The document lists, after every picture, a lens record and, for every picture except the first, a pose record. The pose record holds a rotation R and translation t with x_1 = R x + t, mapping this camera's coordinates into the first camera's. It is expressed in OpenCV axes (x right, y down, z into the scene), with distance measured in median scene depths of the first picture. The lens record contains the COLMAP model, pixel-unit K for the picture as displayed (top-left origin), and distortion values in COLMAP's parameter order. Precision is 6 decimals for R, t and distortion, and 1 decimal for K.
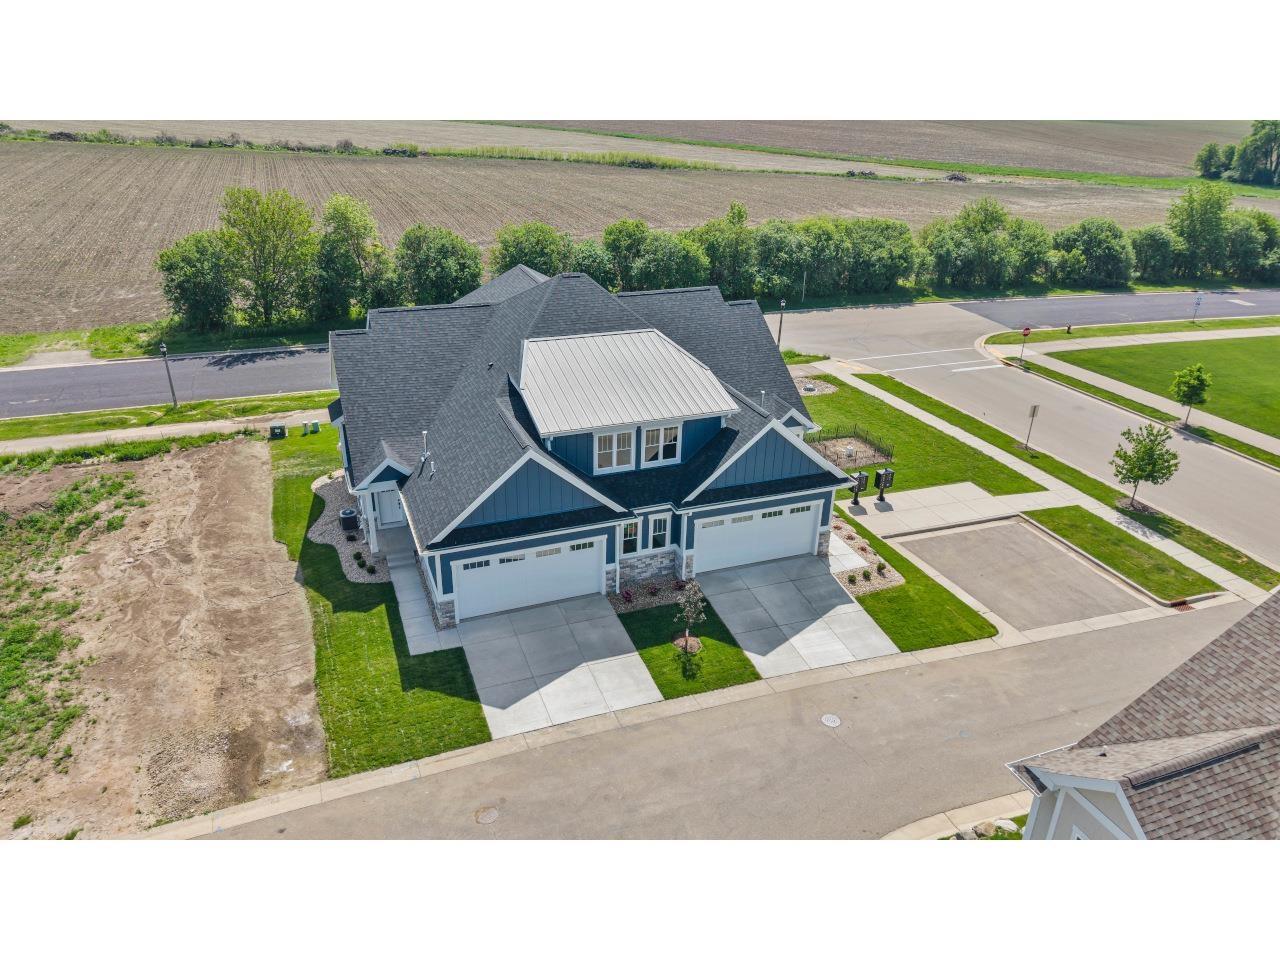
lens RADIAL K [[893.5, 0, 640.0], [0, 893.5, 480.0], [0, 0, 1]] dist [0.011550, -0.005054]
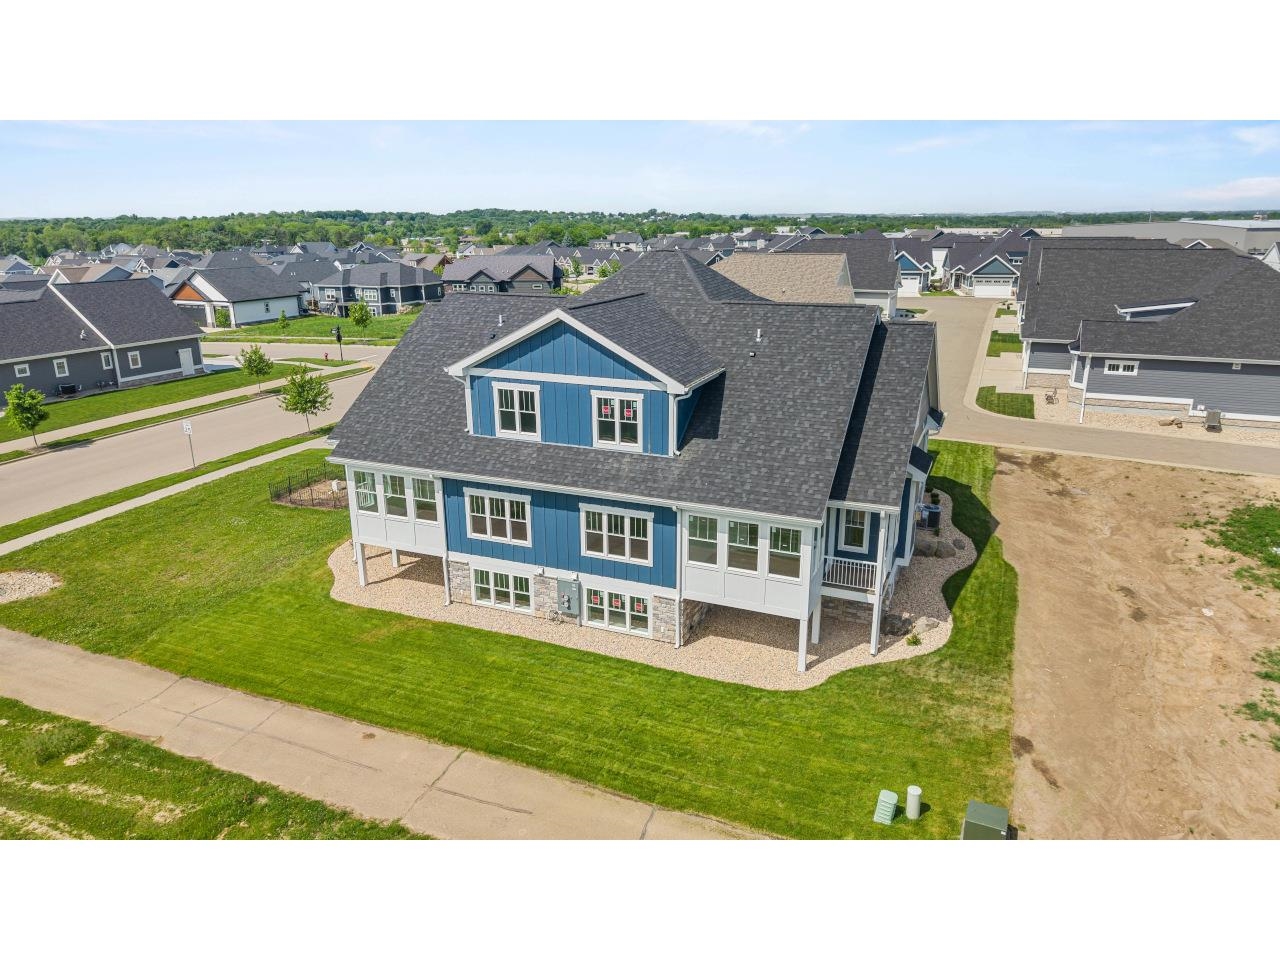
lens RADIAL K [[853.6, 0, 640.0], [0, 853.6, 480.0], [0, 0, 1]] dist [0.025773, -0.029887]
pose [[-0.711804, -0.225186, 0.665301, -0.679670], [0.288858, 0.769550, 0.569520, -0.551509], [-0.640231, 0.597565, -0.482722, 1.582118]]
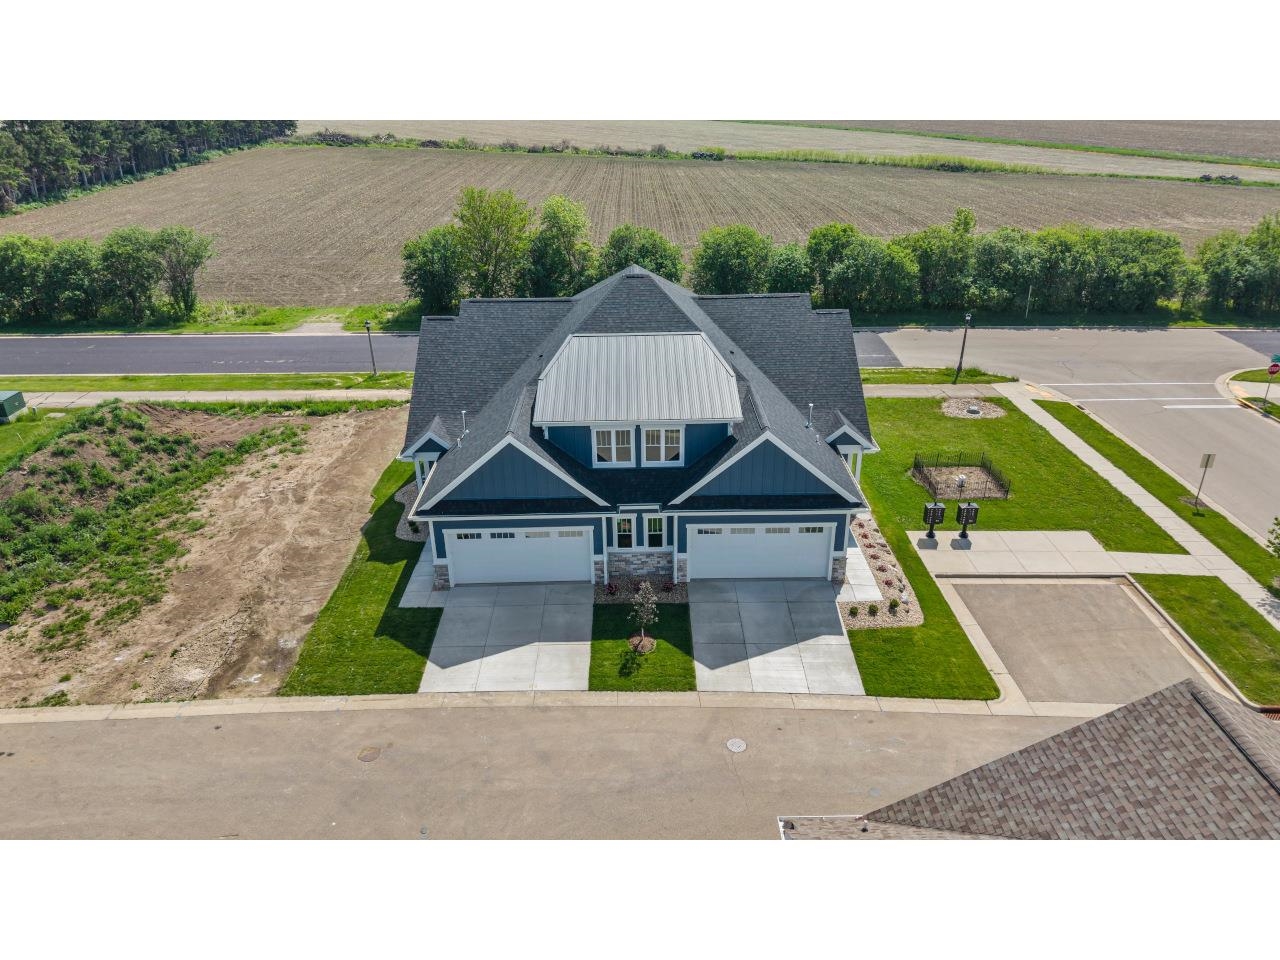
lens RADIAL K [[882.9, 0, 640.0], [0, 882.9, 480.0], [0, 0, 1]] dist [0.005774, -0.001010]
pose [[0.934484, 0.119955, -0.335186, 0.301704], [-0.119554, 0.992586, 0.021910, -0.017788], [0.335329, 0.019599, 0.941897, 0.046406]]
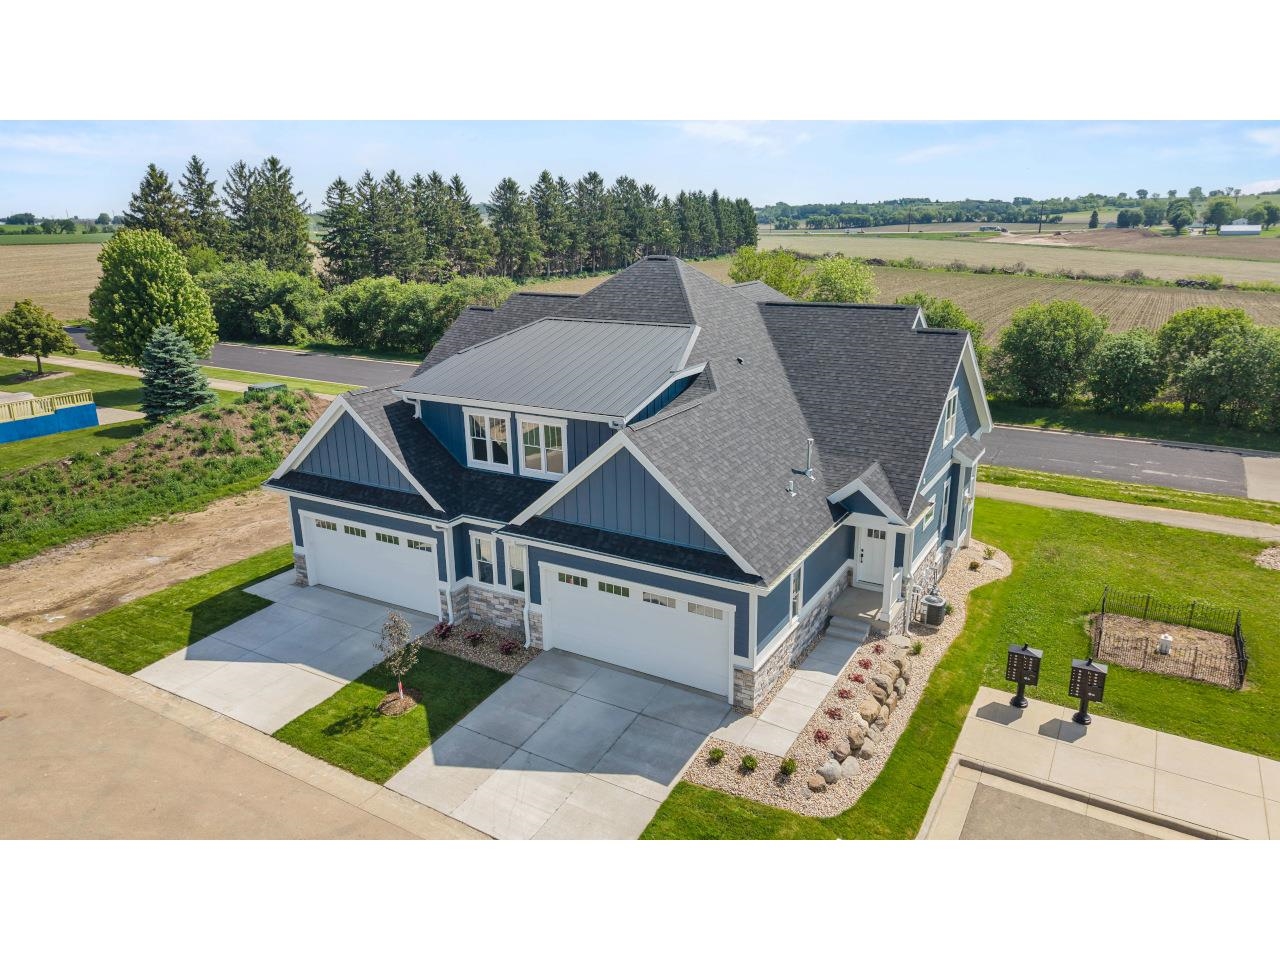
lens RADIAL K [[882.9, 0, 640.0], [0, 882.9, 480.0], [0, 0, 1]] dist [0.005774, -0.001010]
pose [[0.619372, 0.195369, -0.760401, 0.553533], [-0.311272, 0.950274, -0.009389, -0.029888], [0.720755, 0.242507, 0.649387, 0.534438]]
